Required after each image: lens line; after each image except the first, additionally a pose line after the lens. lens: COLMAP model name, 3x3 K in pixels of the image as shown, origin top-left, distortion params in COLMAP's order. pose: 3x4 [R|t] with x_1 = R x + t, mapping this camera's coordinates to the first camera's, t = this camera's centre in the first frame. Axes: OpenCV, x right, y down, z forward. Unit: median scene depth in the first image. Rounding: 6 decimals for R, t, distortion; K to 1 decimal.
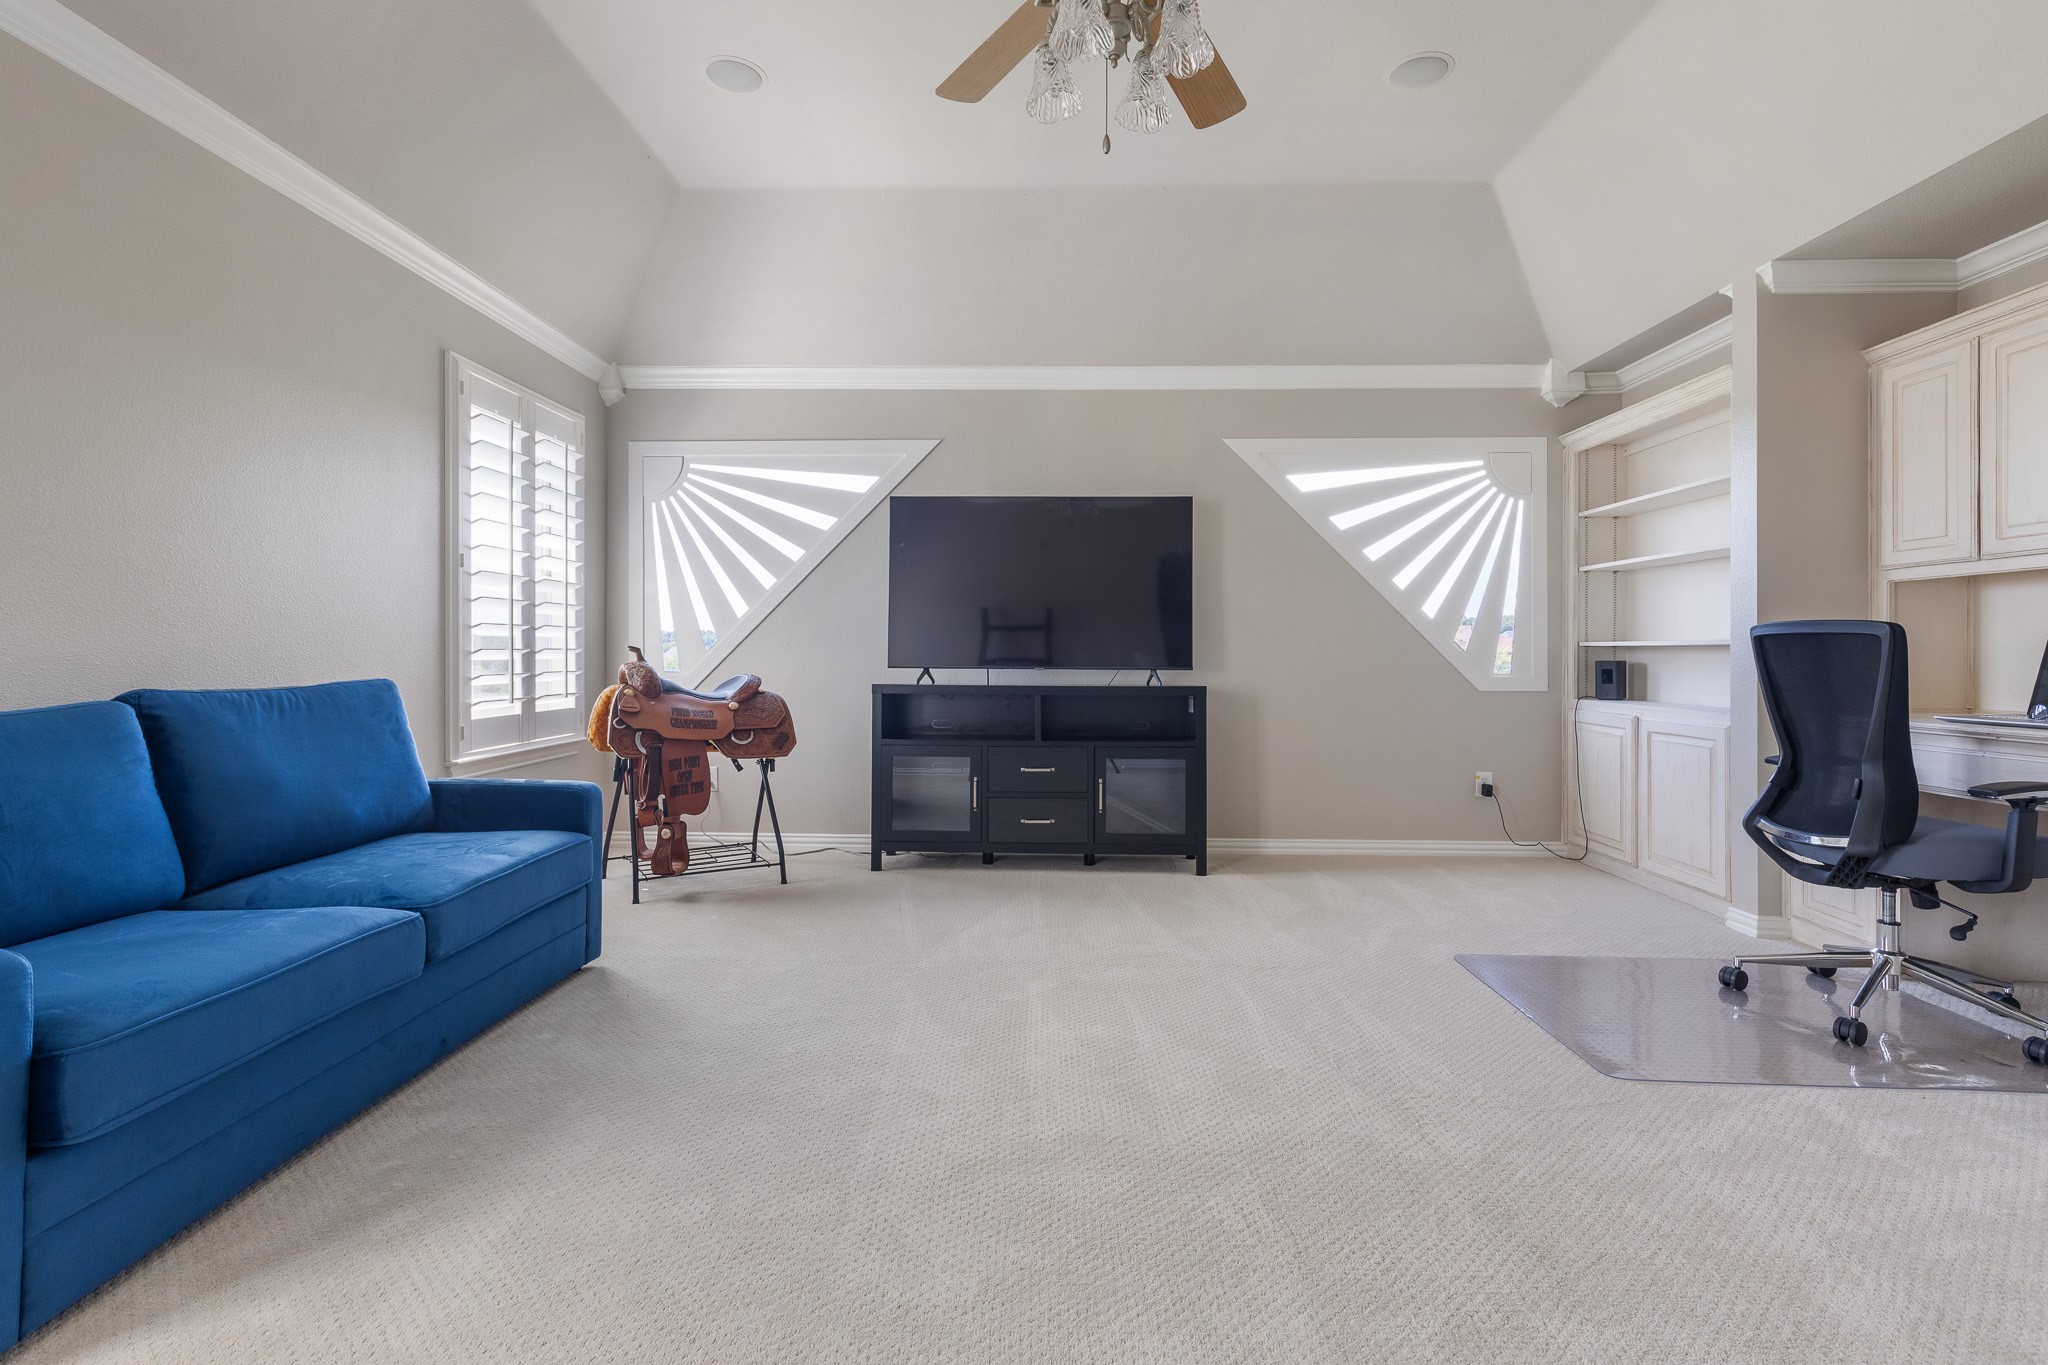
lens RADIAL K [[920.6, 0, 1018.8], [0, 920.6, 649.1], [0, 0, 1]] dist [0.000354, -0.000800]
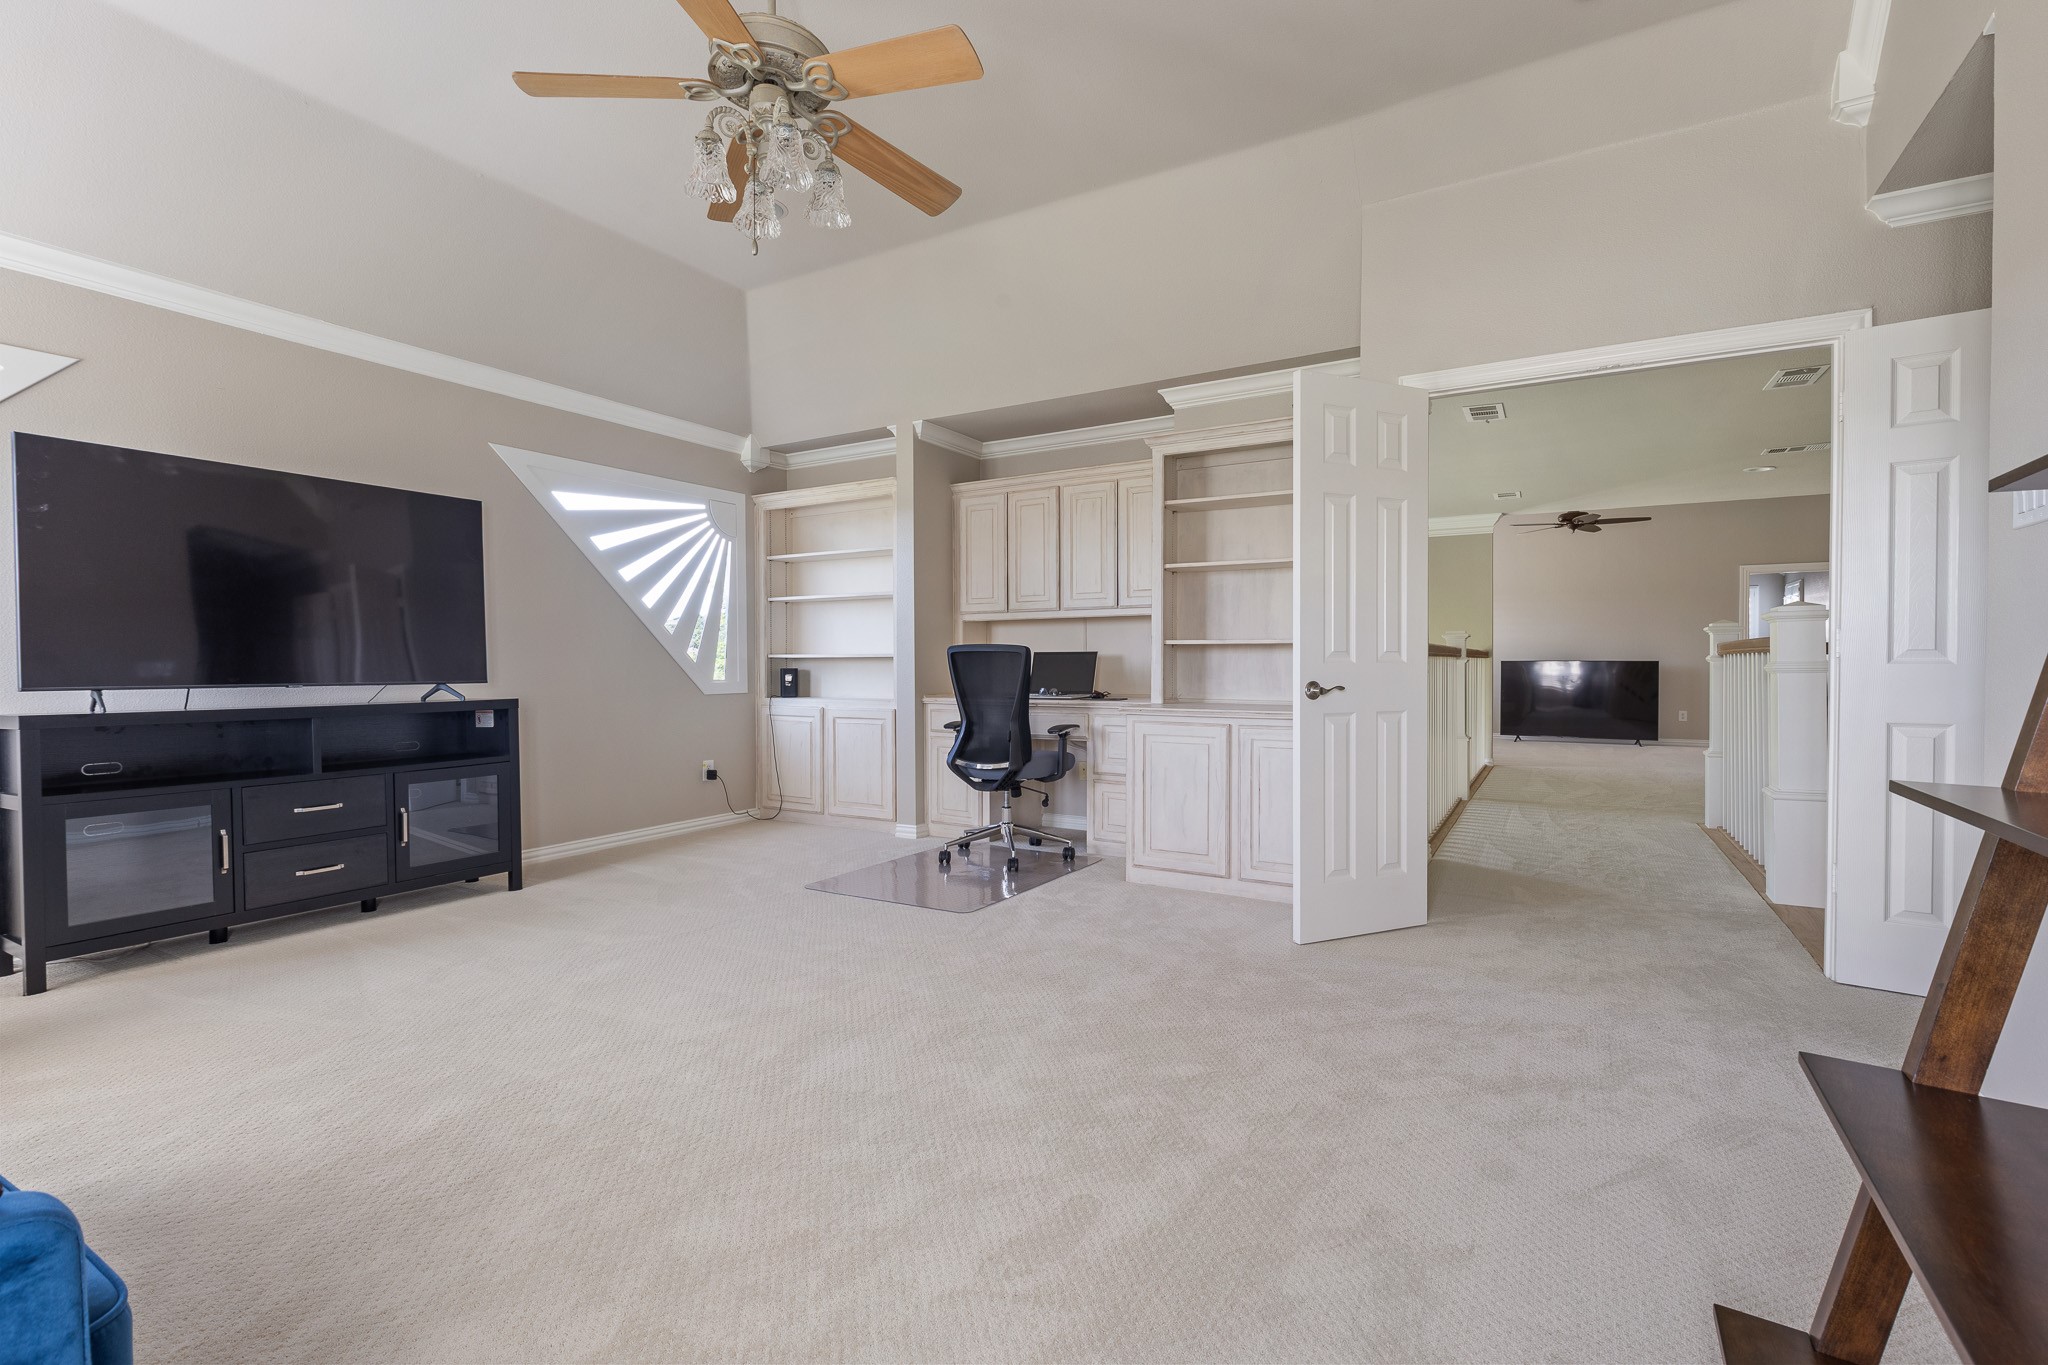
lens RADIAL K [[920.6, 0, 1017.6], [0, 920.6, 678.9], [0, 0, 1]] dist [0.000354, -0.000800]
pose [[0.479550, -0.020818, 0.877268, -0.397659], [0.001183, 0.999733, 0.023078, -0.002950], [-0.877514, -0.010029, 0.479446, 0.053963]]
